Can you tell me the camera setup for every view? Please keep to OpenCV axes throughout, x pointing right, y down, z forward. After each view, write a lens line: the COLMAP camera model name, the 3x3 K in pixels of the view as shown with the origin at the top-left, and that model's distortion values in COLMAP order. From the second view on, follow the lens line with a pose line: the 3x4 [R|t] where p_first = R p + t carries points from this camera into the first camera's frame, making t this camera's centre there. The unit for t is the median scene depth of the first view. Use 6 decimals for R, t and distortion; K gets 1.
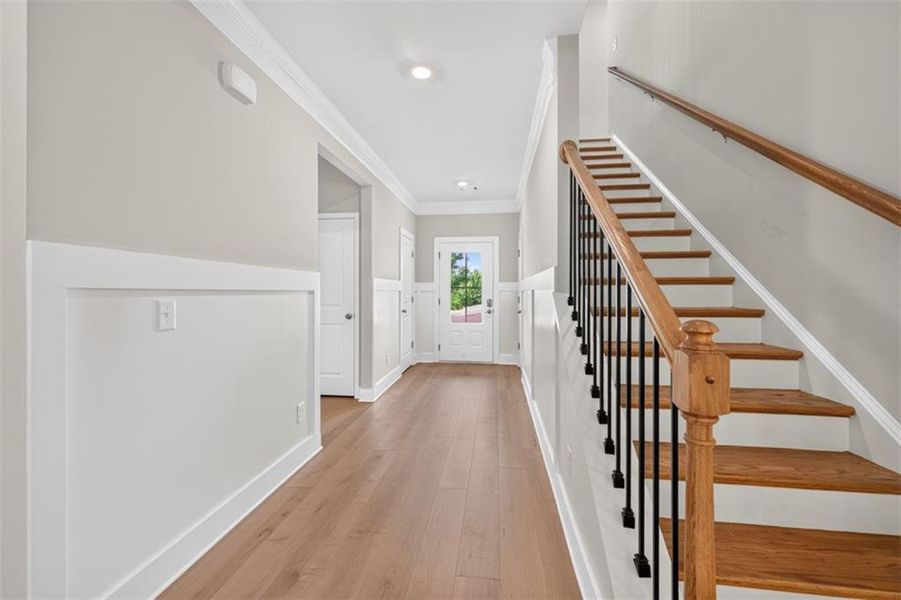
lens RADIAL K [[376.5, 0, 450.1], [0, 376.5, 293.8], [0, 0, 1]] dist [0.005046, -0.000424]
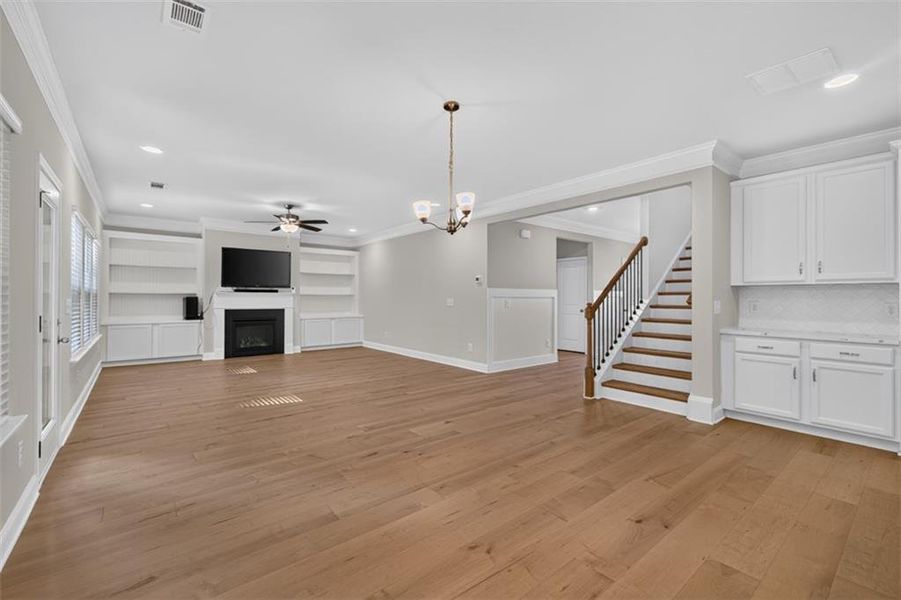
lens RADIAL K [[376.5, 0, 450.1], [0, 376.5, 293.8], [0, 0, 1]] dist [0.005046, -0.000424]
pose [[0.721401, -0.004103, -0.692506, 0.806162], [-0.005847, 0.999911, -0.012015, 0.001885], [0.692493, 0.012717, 0.721312, -1.180011]]
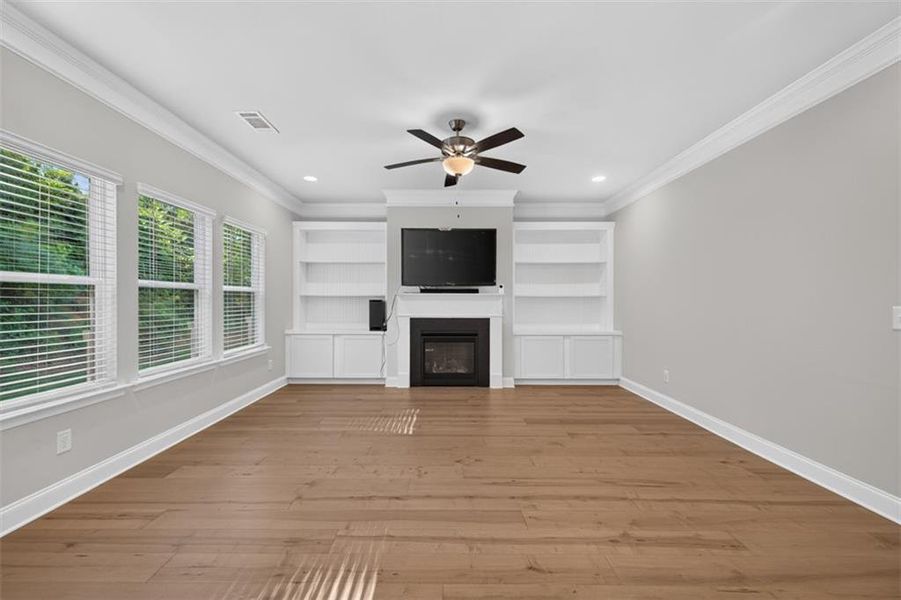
lens RADIAL K [[375.4, 0, 445.1], [0, 375.4, 299.4], [0, 0, 1]] dist [0.001210, -0.000064]
pose [[0.114106, 0.000865, -0.993468, -0.153891], [-0.002880, 0.999996, 0.000540, -0.003608], [0.993464, 0.002800, 0.114108, -0.497642]]
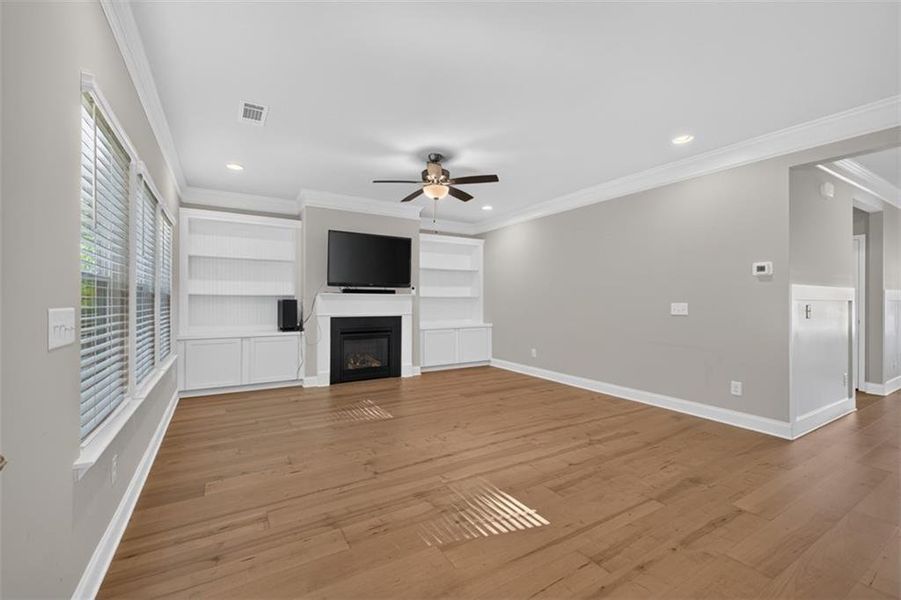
lens RADIAL K [[372.5, 0, 447.0], [0, 372.5, 293.1], [0, 0, 1]] dist [0.000867, -0.000548]
pose [[0.608241, -0.011129, -0.793674, -0.154512], [-0.004588, 0.999836, -0.017536, -0.002982], [0.793739, 0.014308, 0.608090, -1.067300]]
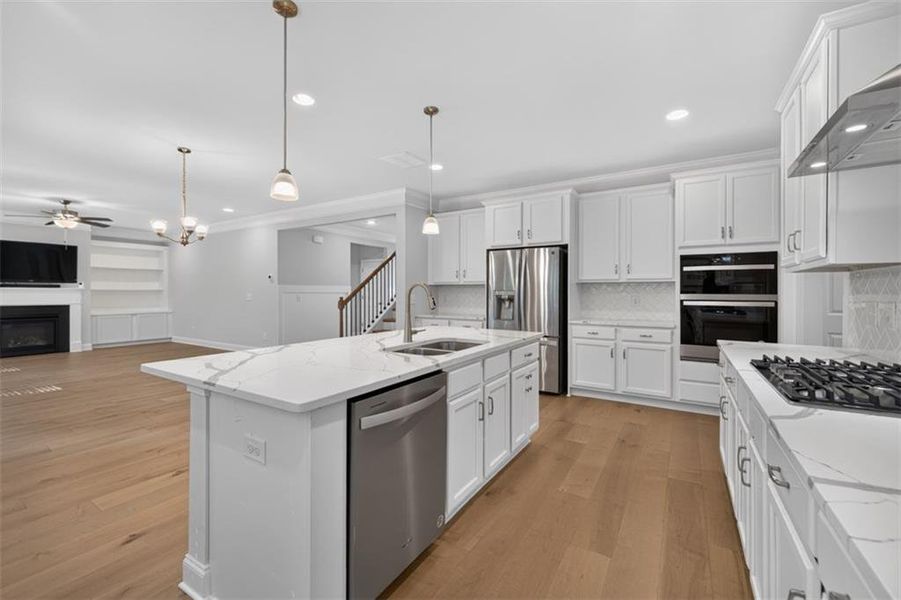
lens RADIAL K [[372.5, 0, 447.0], [0, 372.5, 293.1], [0, 0, 1]] dist [0.000867, -0.000548]
pose [[0.904241, 0.002510, -0.427015, 1.466344], [-0.004057, 0.999988, -0.002713, -0.000136], [0.427003, 0.004185, 0.904241, -1.251692]]
